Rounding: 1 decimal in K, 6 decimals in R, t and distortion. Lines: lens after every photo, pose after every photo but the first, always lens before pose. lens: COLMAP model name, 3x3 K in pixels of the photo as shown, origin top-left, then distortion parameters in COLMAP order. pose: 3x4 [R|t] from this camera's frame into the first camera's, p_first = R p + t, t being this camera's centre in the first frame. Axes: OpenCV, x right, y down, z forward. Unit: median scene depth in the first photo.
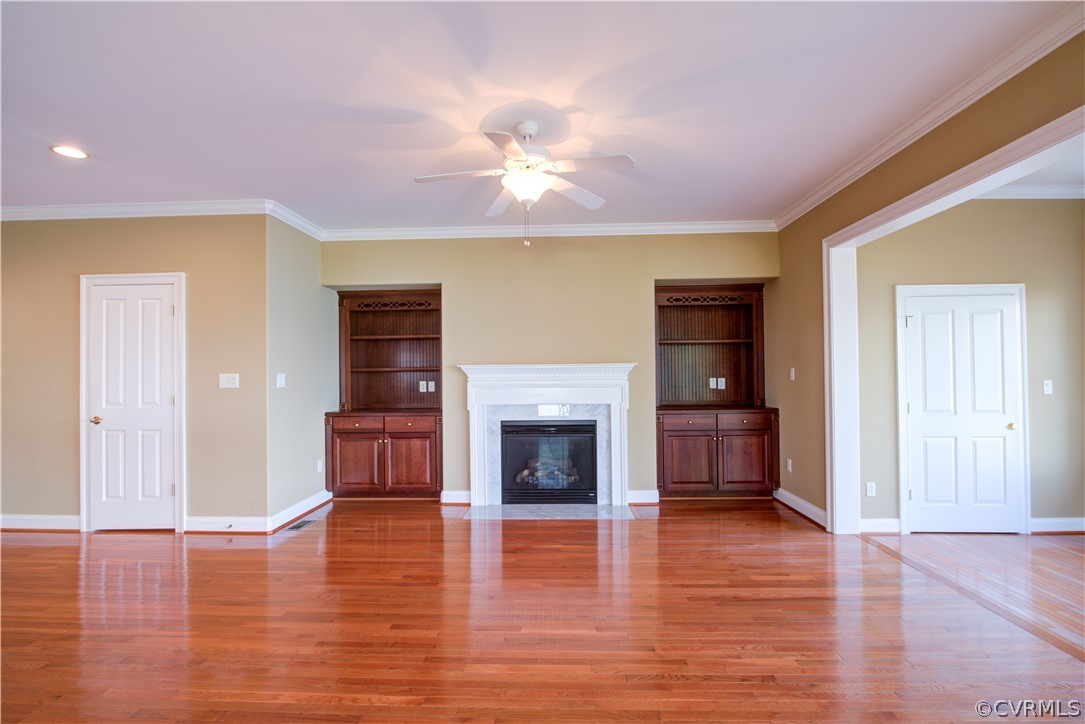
lens RADIAL K [[497.9, 0, 547.9], [0, 497.9, 365.1], [0, 0, 1]] dist [-0.018519, 0.000119]
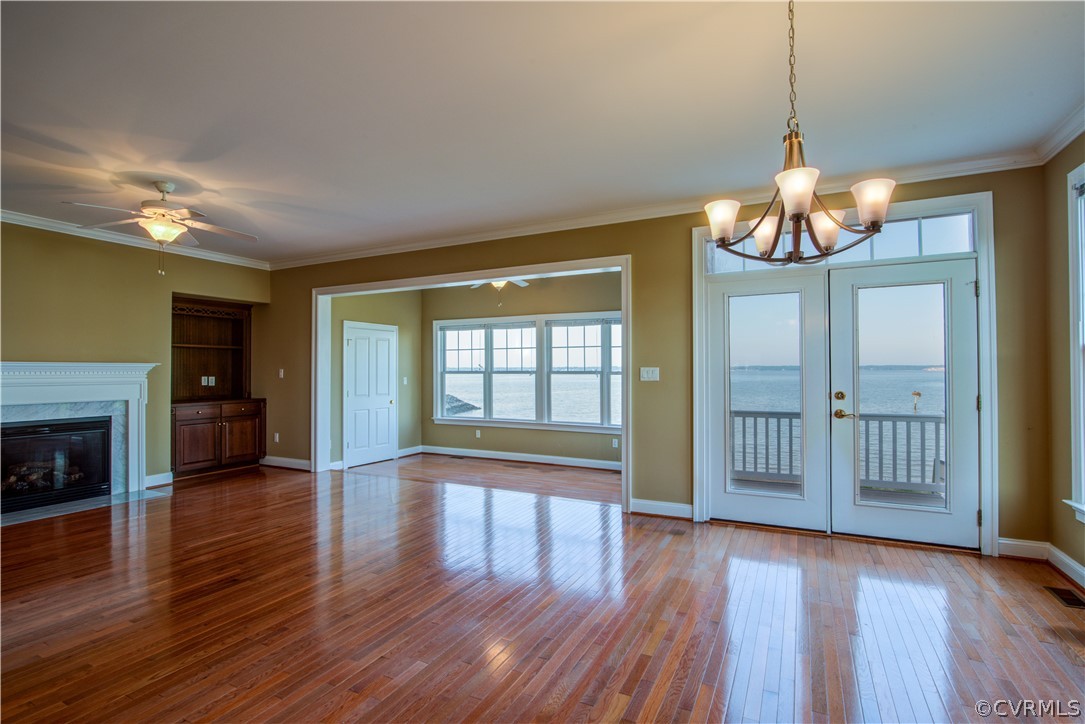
lens RADIAL K [[505.9, 0, 546.9], [0, 505.9, 364.4], [0, 0, 1]] dist [-0.020356, 0.000341]
pose [[0.411758, 0.021057, 0.911050, -0.488682], [-0.016452, 0.999742, -0.015671, 0.002142], [-0.911144, -0.008536, 0.411999, -0.285602]]
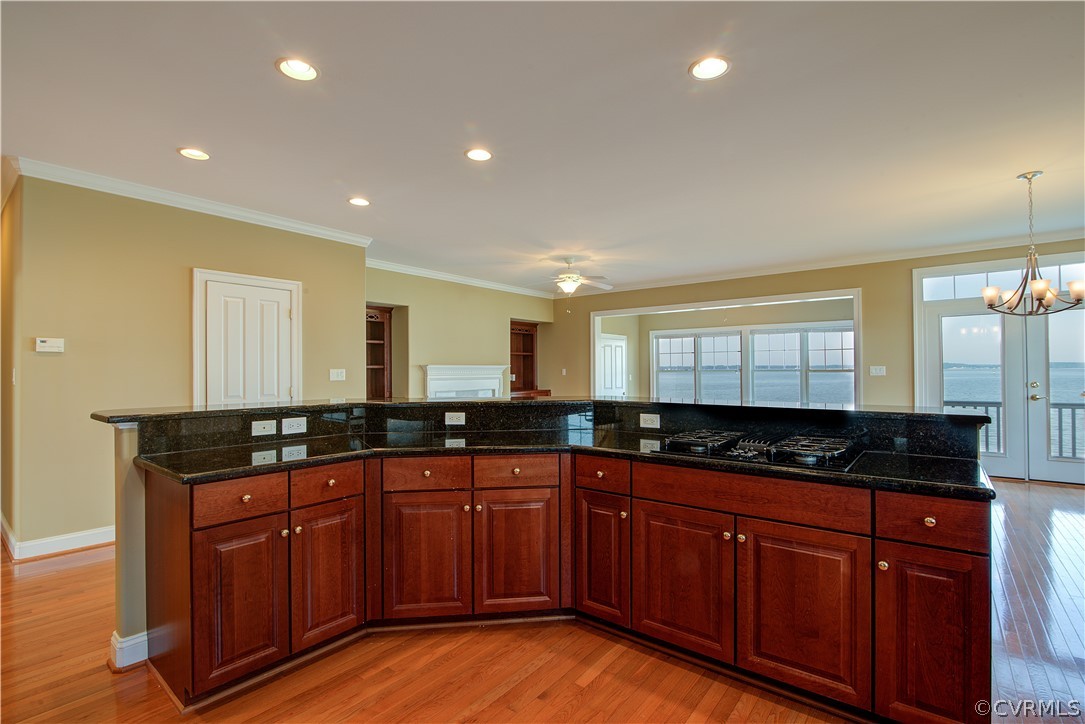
lens RADIAL K [[497.9, 0, 547.9], [0, 497.9, 365.1], [0, 0, 1]] dist [-0.018519, 0.000119]
pose [[0.587739, 0.015962, 0.808893, -1.125429], [-0.011975, 0.999867, -0.011029, 0.012243], [-0.808962, -0.003205, 0.587852, -0.137924]]
